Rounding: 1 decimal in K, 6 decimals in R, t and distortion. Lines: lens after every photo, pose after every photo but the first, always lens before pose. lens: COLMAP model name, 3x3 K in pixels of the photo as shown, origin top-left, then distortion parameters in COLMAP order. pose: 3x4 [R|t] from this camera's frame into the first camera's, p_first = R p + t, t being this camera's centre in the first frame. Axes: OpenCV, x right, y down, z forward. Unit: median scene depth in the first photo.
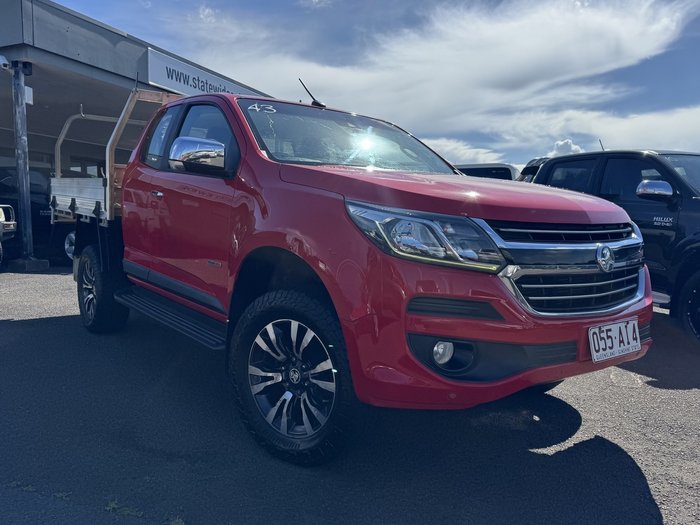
lens RADIAL K [[569.4, 0, 350.0], [0, 569.4, 262.5], [0, 0, 1]] dist [0.049136, -0.000626]
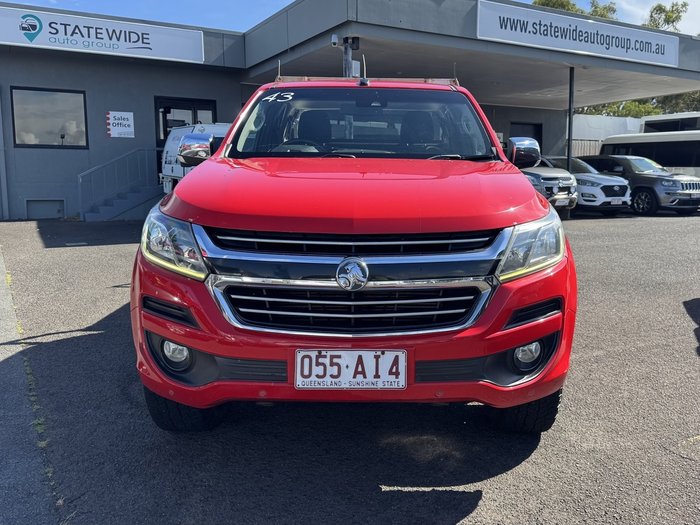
lens RADIAL K [[654.9, 0, 401.2], [0, 654.9, 261.2], [0, 0, 1]] dist [0.140269, -0.145947]
pose [[0.800838, 0.082082, -0.593229, 0.278897], [-0.049375, 0.996240, 0.071190, -0.026445], [0.596842, -0.027721, 0.801880, 0.062304]]
